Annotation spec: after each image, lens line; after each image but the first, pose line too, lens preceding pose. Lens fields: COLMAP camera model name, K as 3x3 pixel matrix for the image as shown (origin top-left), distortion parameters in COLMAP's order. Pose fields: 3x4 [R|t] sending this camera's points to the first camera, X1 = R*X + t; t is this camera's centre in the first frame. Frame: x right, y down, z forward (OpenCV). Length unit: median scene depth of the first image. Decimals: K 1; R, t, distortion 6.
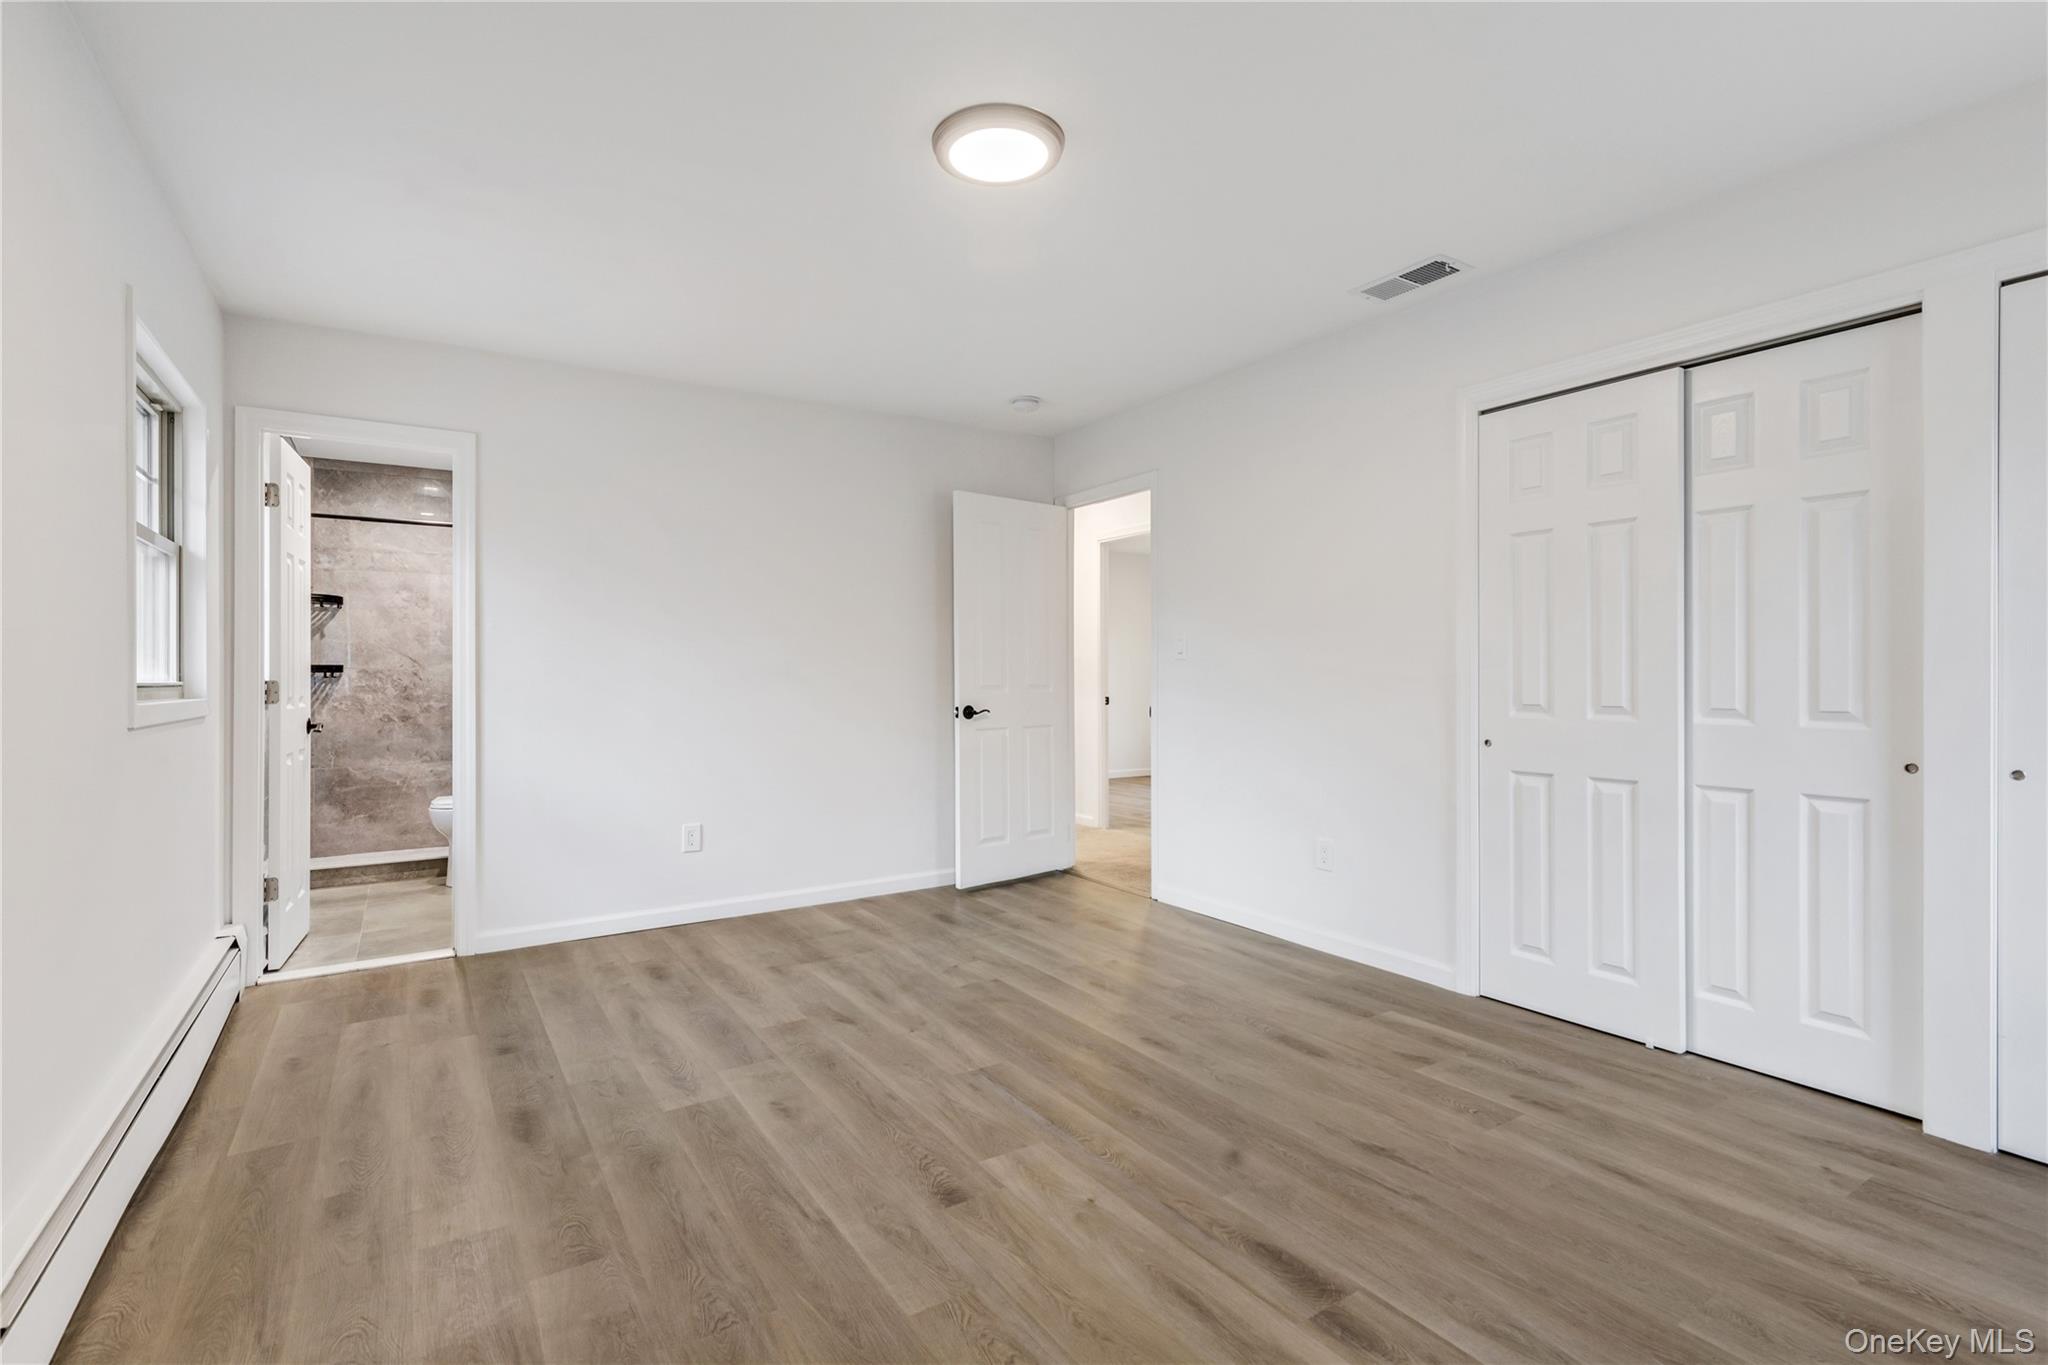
lens RADIAL K [[945.0, 0, 989.2], [0, 945.0, 687.2], [0, 0, 1]] dist [0.009953, -0.001615]
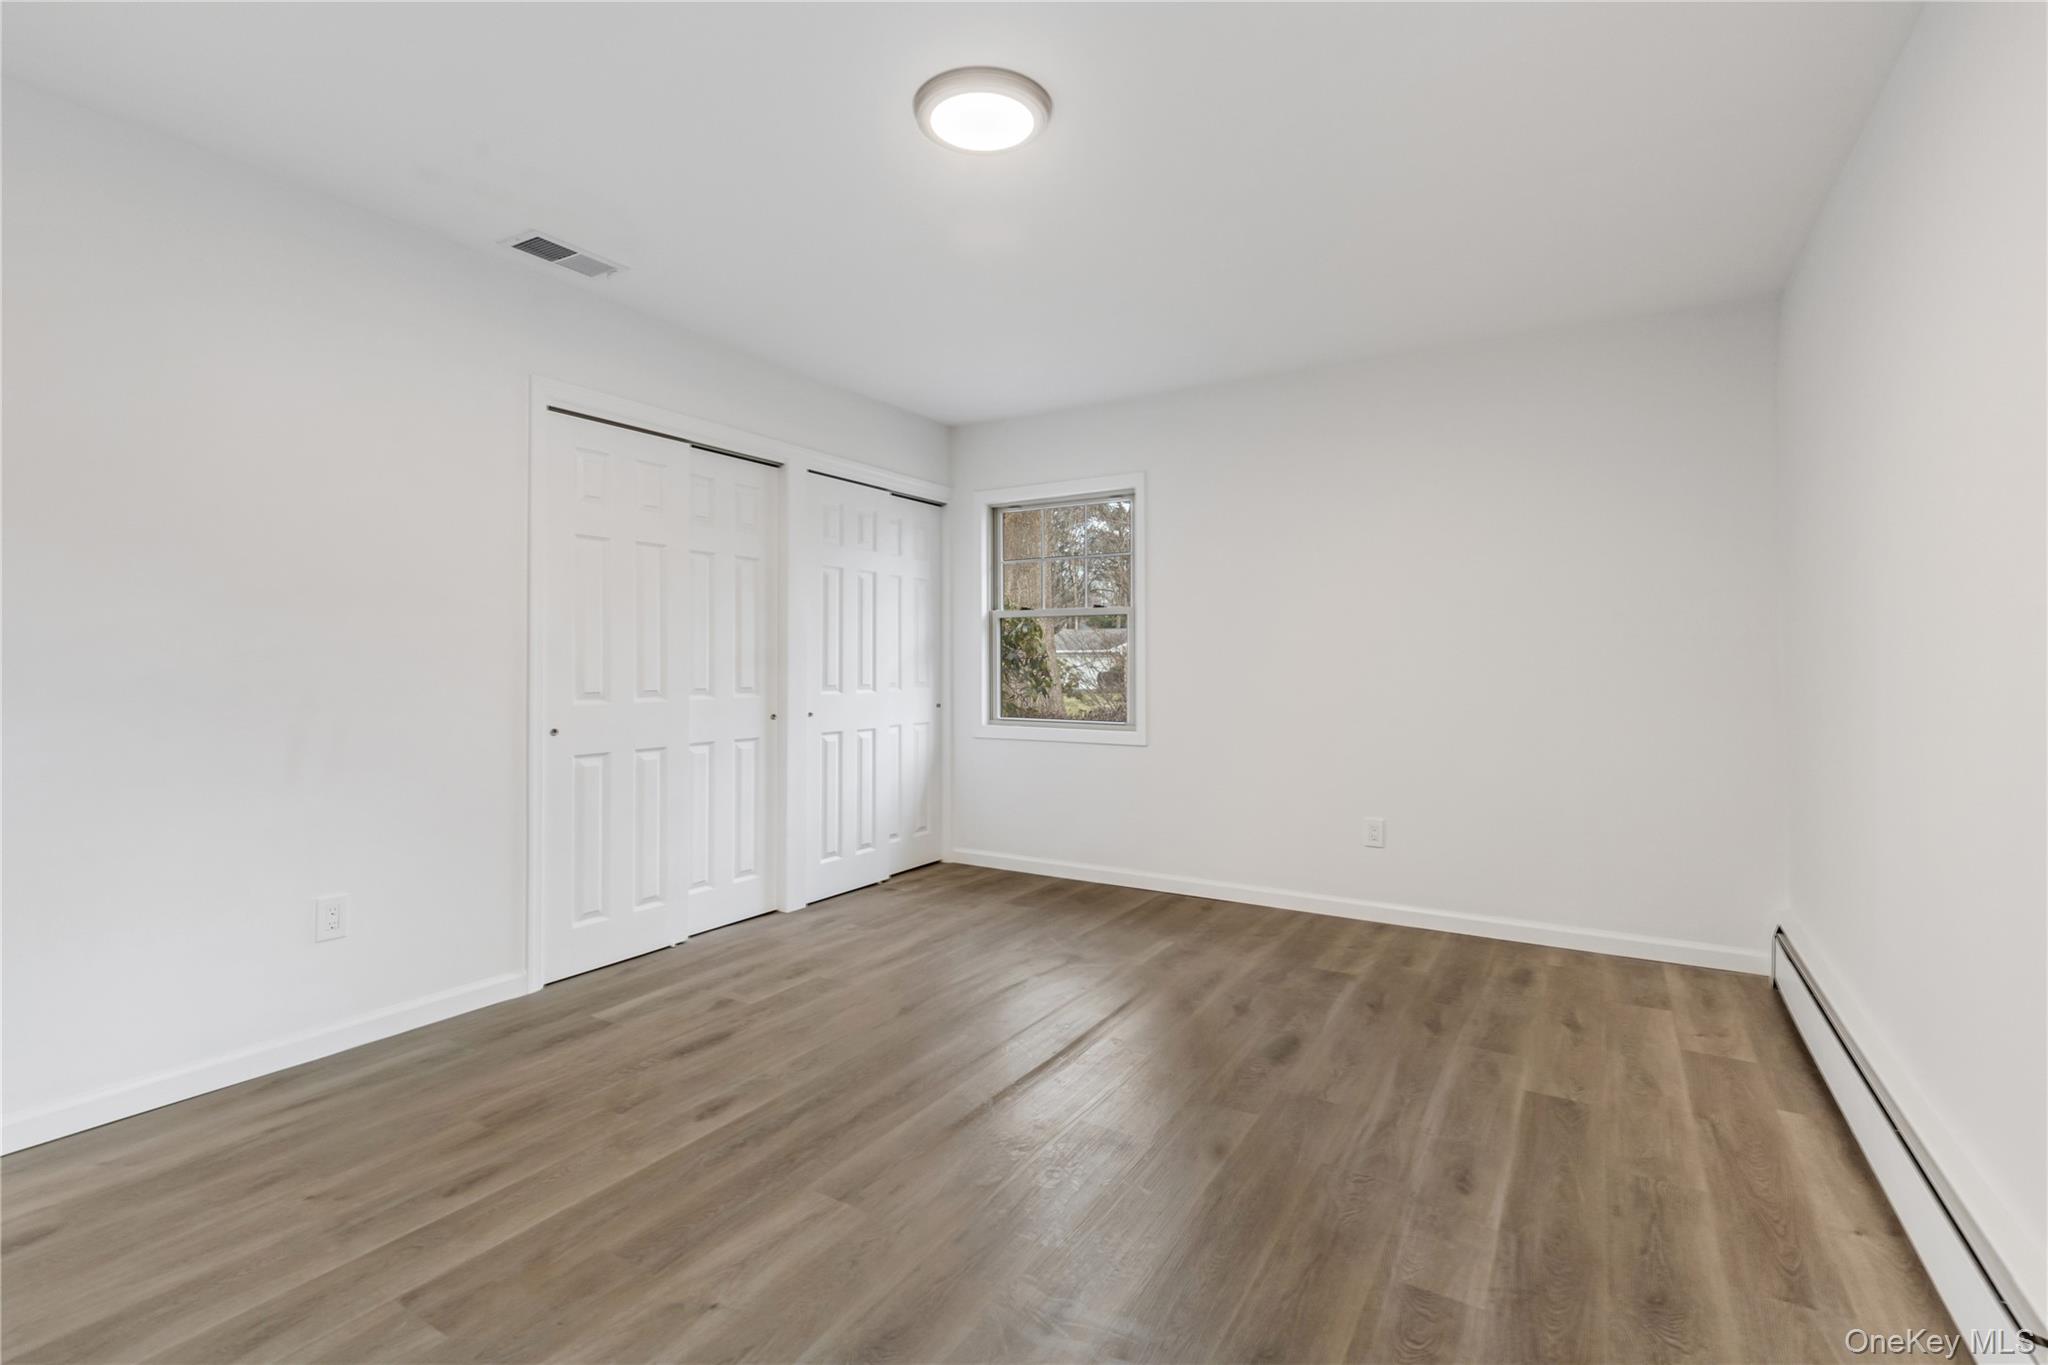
lens RADIAL K [[945.0, 0, 1030.7], [0, 945.0, 666.7], [0, 0, 1]] dist [0.009953, -0.001615]
pose [[-0.457231, -0.002825, 0.889344, -0.733109], [0.012405, 0.999877, 0.009553, -0.018446], [-0.889262, 0.015400, -0.457140, 1.197142]]
